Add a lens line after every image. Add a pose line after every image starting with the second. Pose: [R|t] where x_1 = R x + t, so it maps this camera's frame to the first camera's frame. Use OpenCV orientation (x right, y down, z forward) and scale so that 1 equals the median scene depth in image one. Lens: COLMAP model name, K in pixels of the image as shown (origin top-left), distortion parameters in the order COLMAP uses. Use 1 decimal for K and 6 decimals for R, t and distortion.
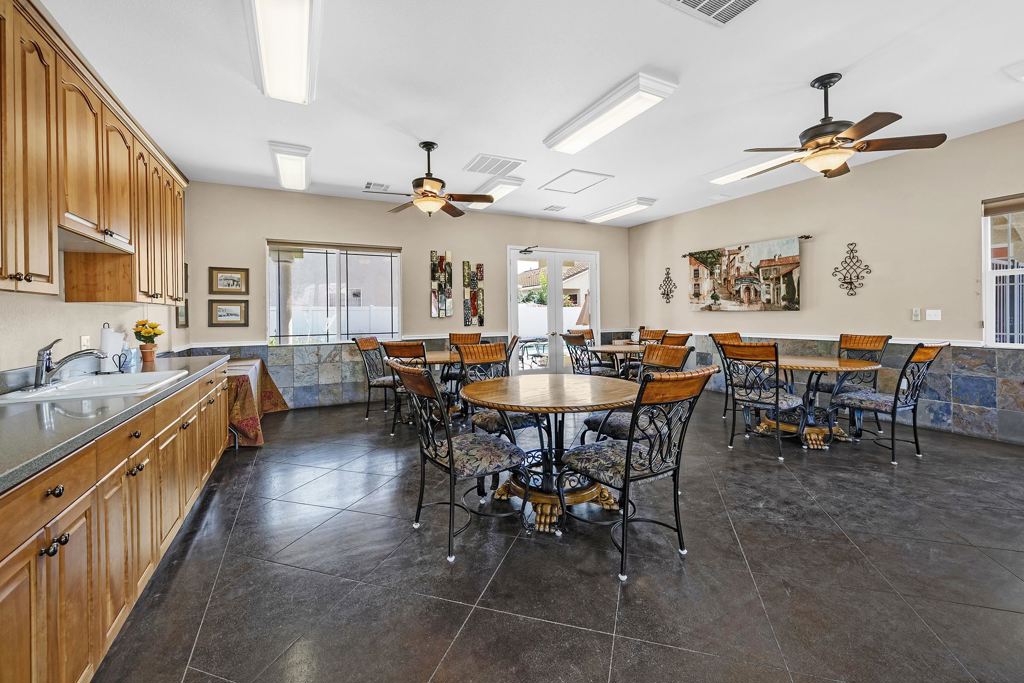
lens RADIAL K [[402.1, 0, 512.0], [0, 402.1, 341.5], [0, 0, 1]] dist [0.001139, 0.000103]
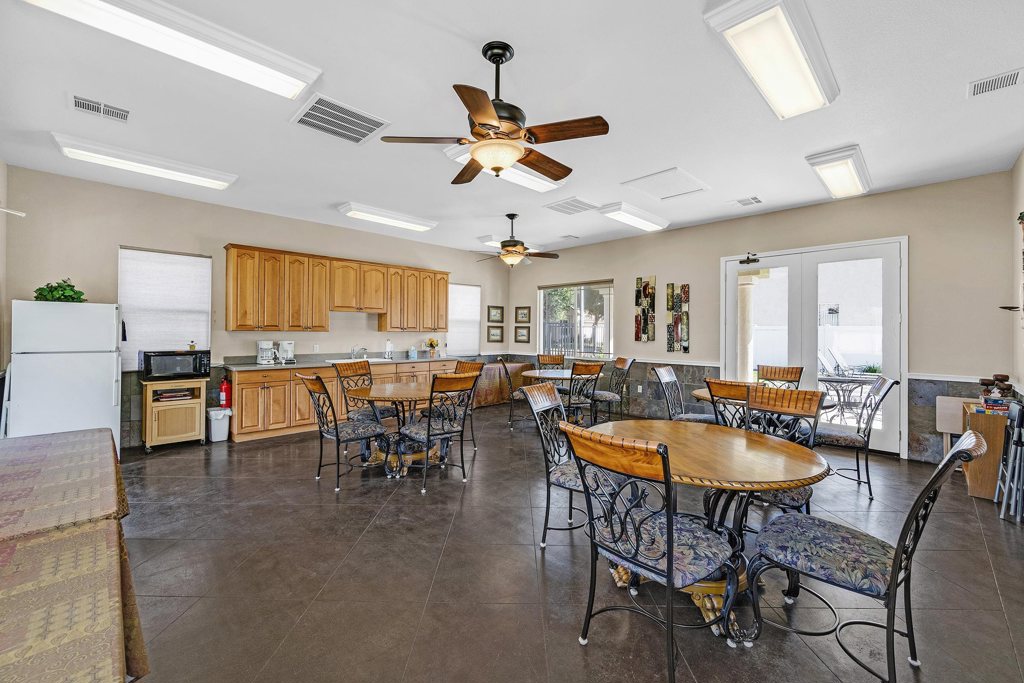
lens RADIAL K [[419.9, 0, 509.6], [0, 419.9, 333.8], [0, 0, 1]] dist [-0.000046, -0.000017]
pose [[0.294639, 0.012701, -0.955524, 0.734982], [-0.085806, 0.996224, -0.013217, -0.038064], [0.951748, 0.085884, 0.294617, 0.372732]]
